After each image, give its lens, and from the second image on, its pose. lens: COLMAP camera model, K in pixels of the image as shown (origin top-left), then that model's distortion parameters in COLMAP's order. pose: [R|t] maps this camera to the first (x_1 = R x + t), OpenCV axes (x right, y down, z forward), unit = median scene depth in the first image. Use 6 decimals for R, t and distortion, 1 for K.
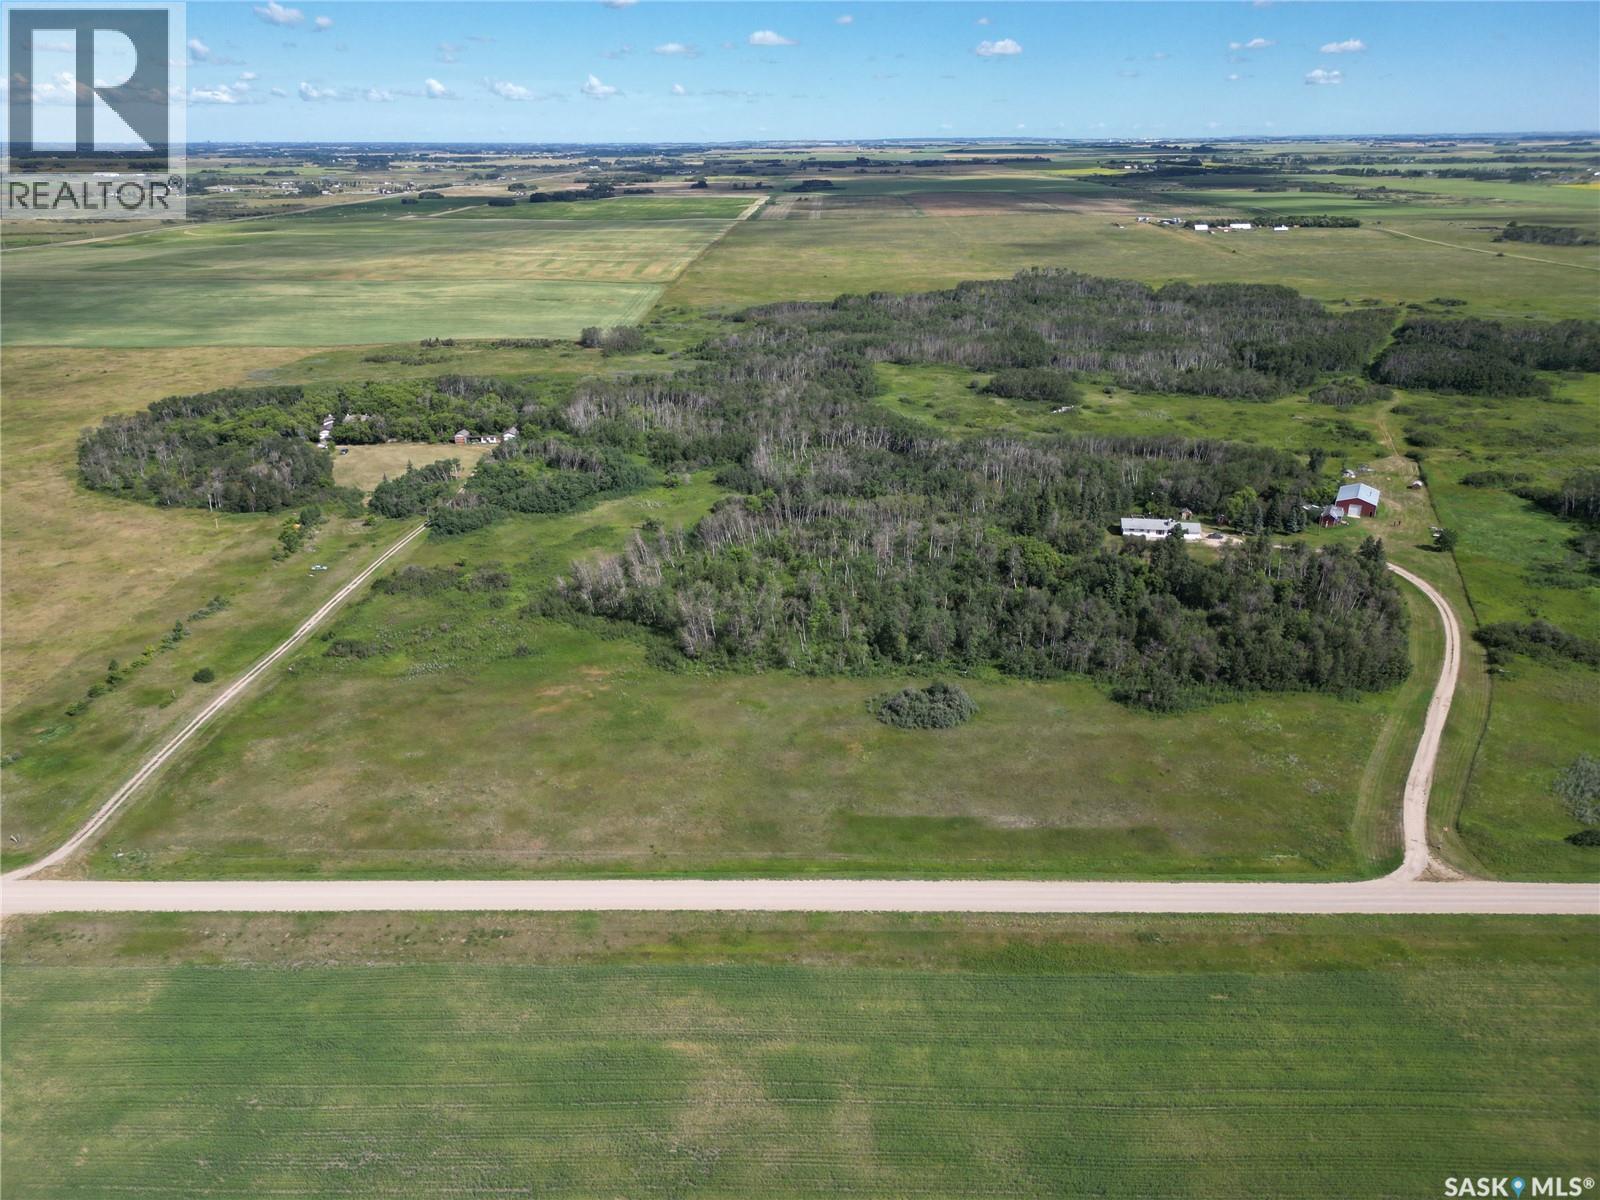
lens RADIAL K [[1129.4, 0, 797.9], [0, 1129.4, 603.9], [0, 0, 1]] dist [0.058567, -0.058683]
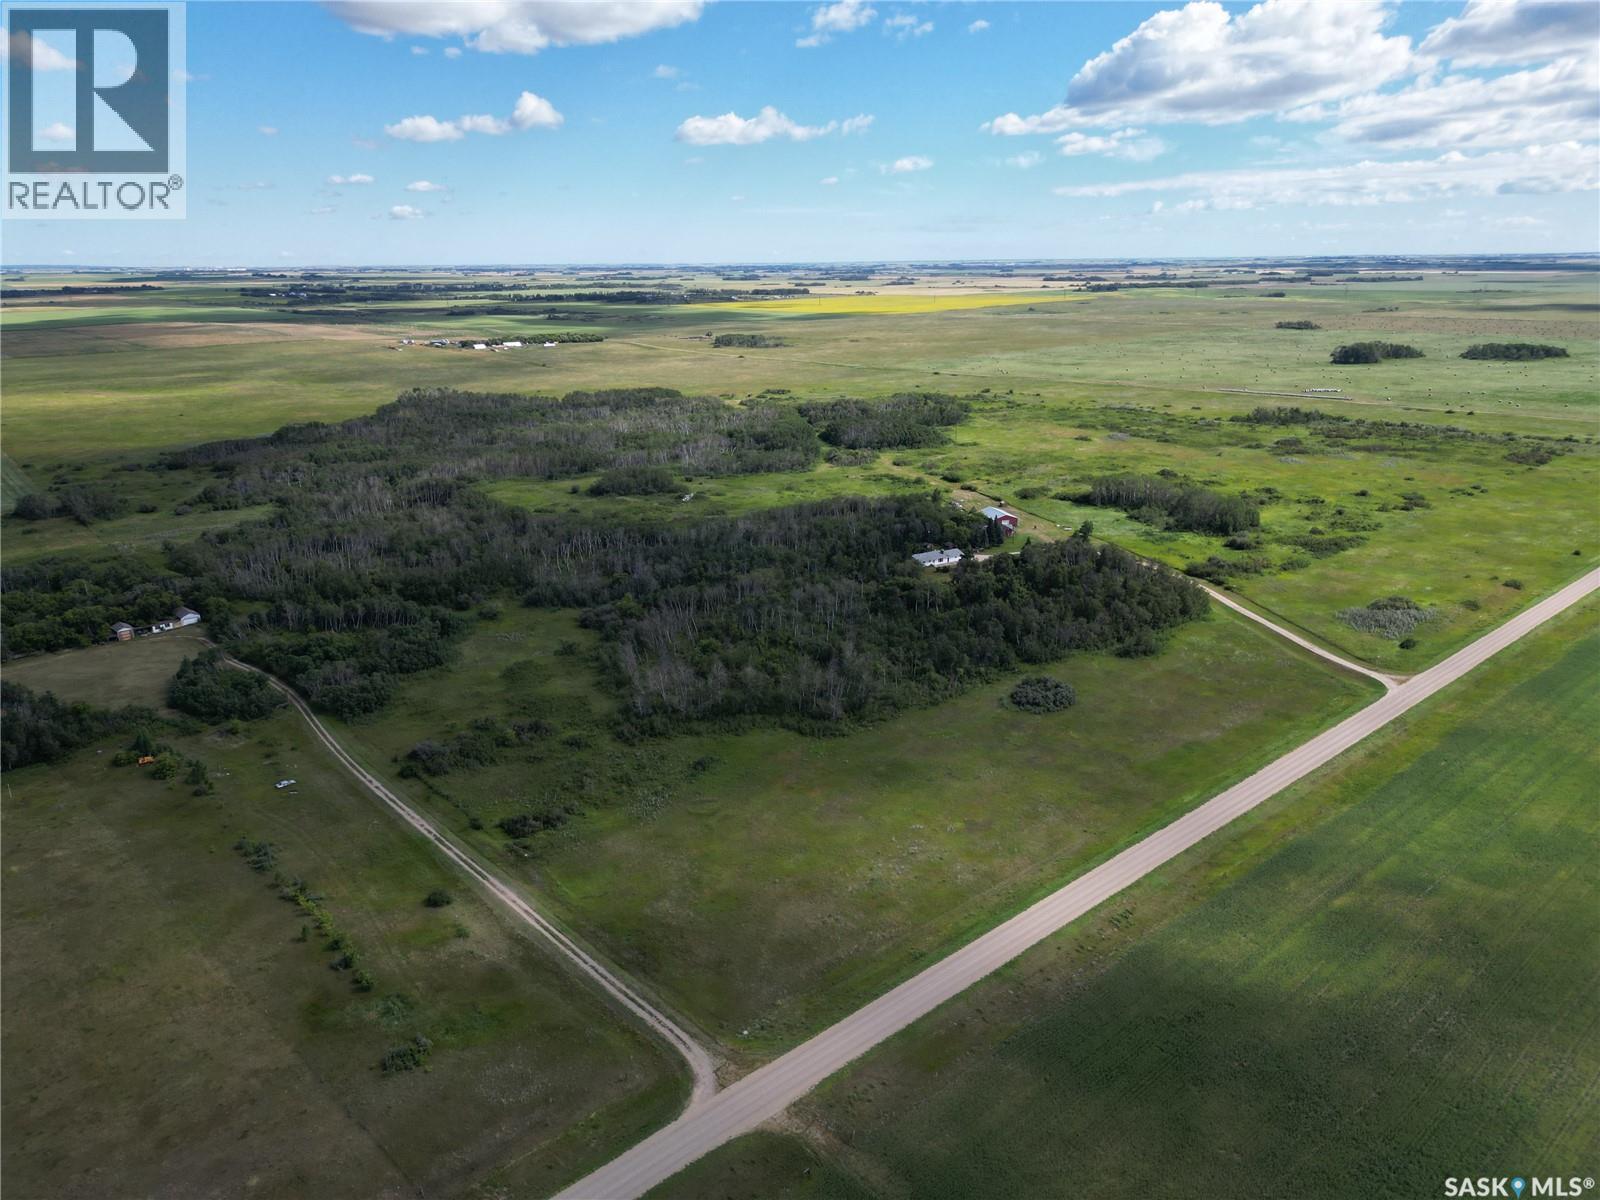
lens RADIAL K [[1129.4, 0, 771.0], [0, 1129.4, 615.3], [0, 0, 1]] dist [0.058567, -0.058683]
pose [[0.738421, -0.204669, 0.642531, -0.471558], [0.261621, 0.965147, 0.006770, -0.044437], [-0.621522, 0.163101, 0.766230, 0.102960]]
